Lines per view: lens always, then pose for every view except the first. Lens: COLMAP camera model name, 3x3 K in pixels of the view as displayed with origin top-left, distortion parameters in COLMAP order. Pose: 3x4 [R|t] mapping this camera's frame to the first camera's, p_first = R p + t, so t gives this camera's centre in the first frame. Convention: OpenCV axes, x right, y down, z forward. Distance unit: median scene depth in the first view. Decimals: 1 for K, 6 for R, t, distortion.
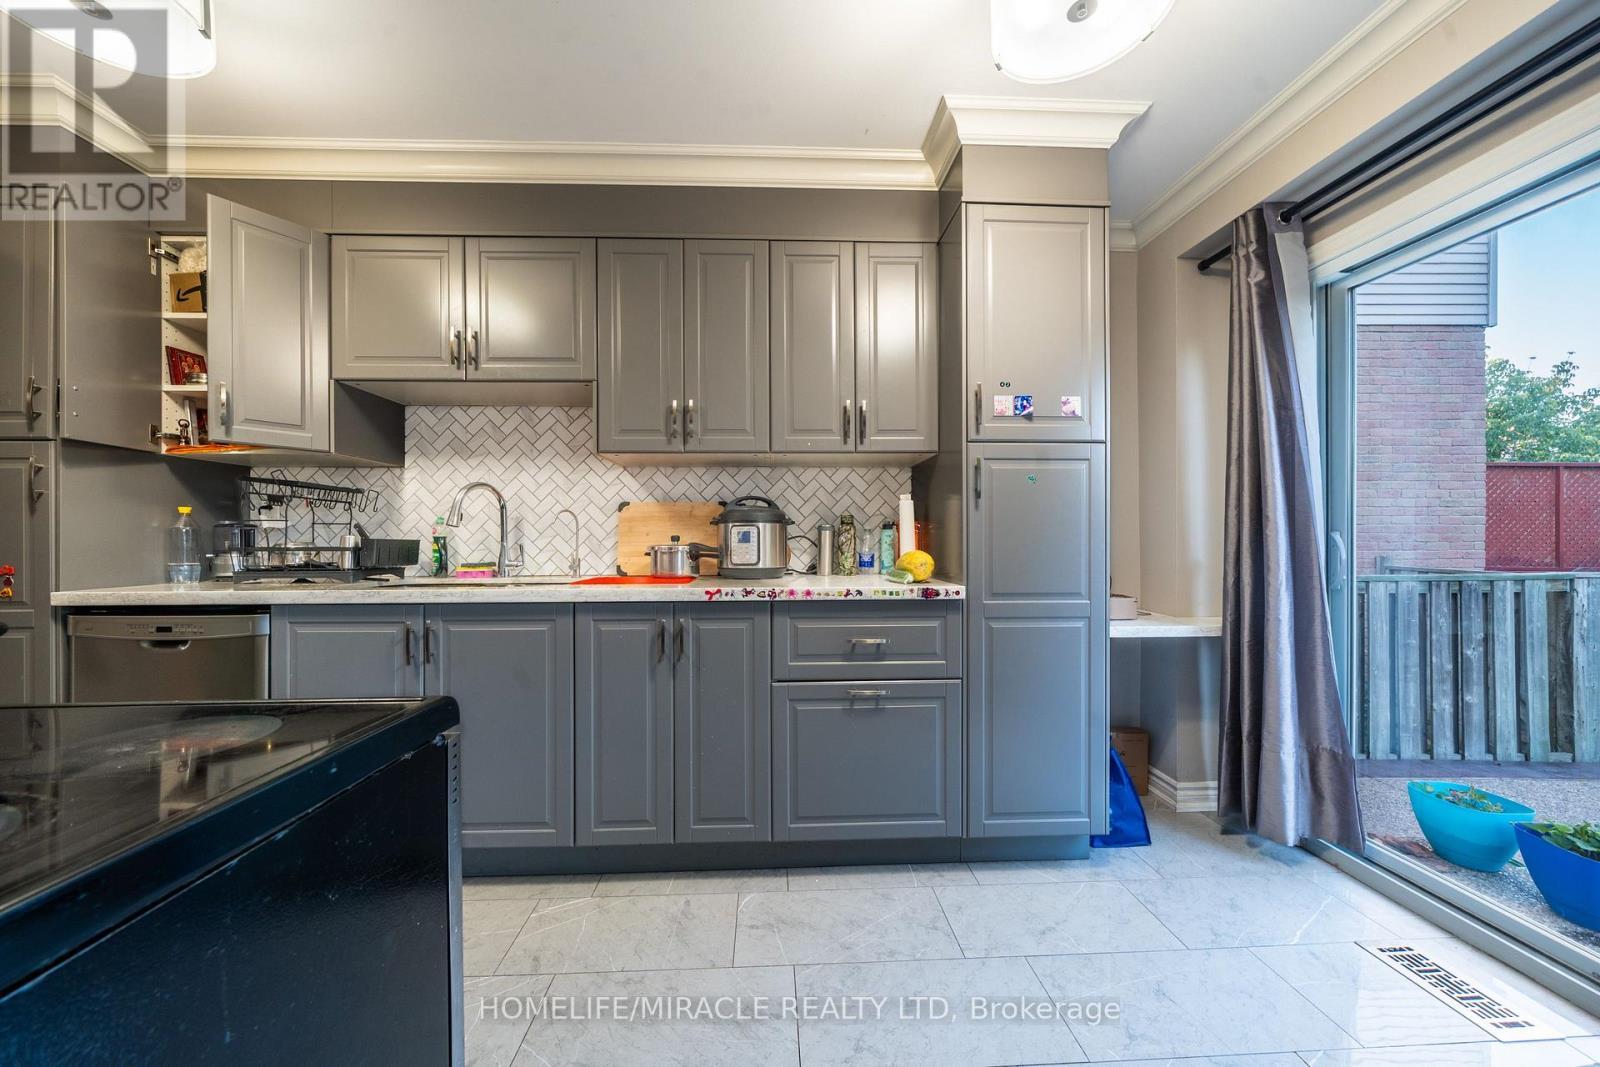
lens RADIAL K [[551.1, 0, 800.4], [0, 551.1, 536.0], [0, 0, 1]] dist [-0.003234, -0.000200]
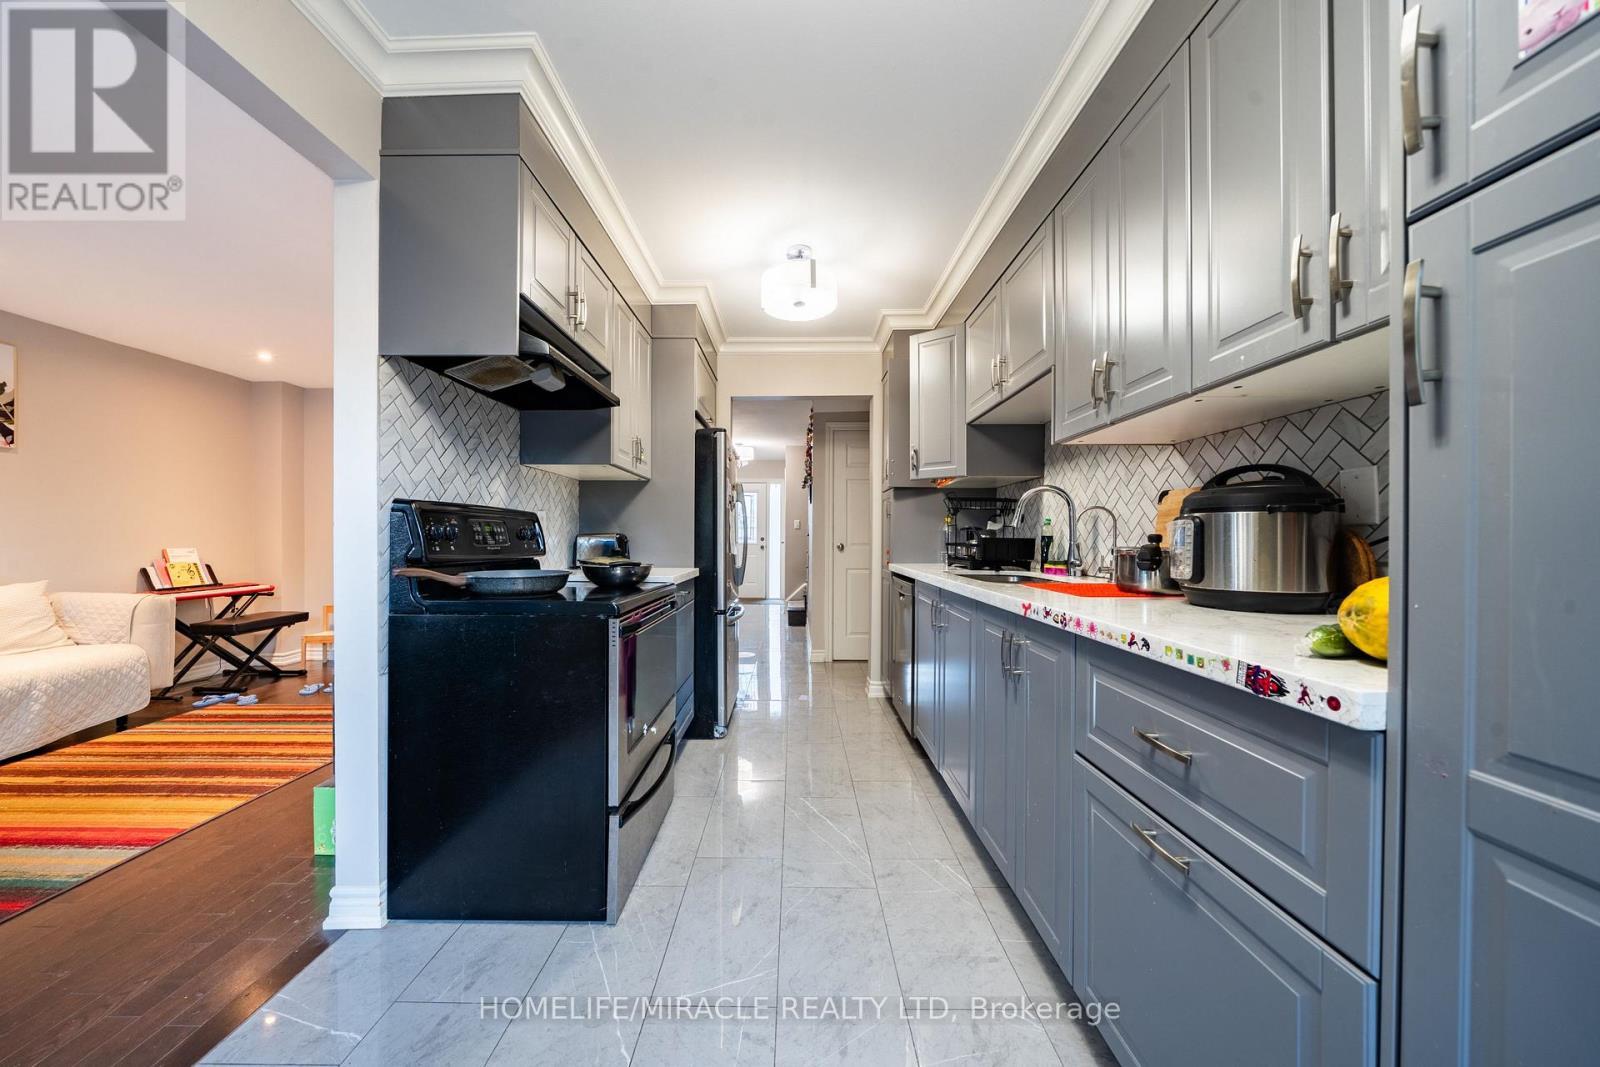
lens RADIAL K [[551.1, 0, 791.5], [0, 551.1, 537.3], [0, 0, 1]] dist [-0.003234, -0.000200]
pose [[-0.053915, 0.001937, -0.998544, 0.636001], [0.001050, 0.999998, 0.001883, 0.001550], [0.998545, -0.000947, -0.053917, 0.690765]]
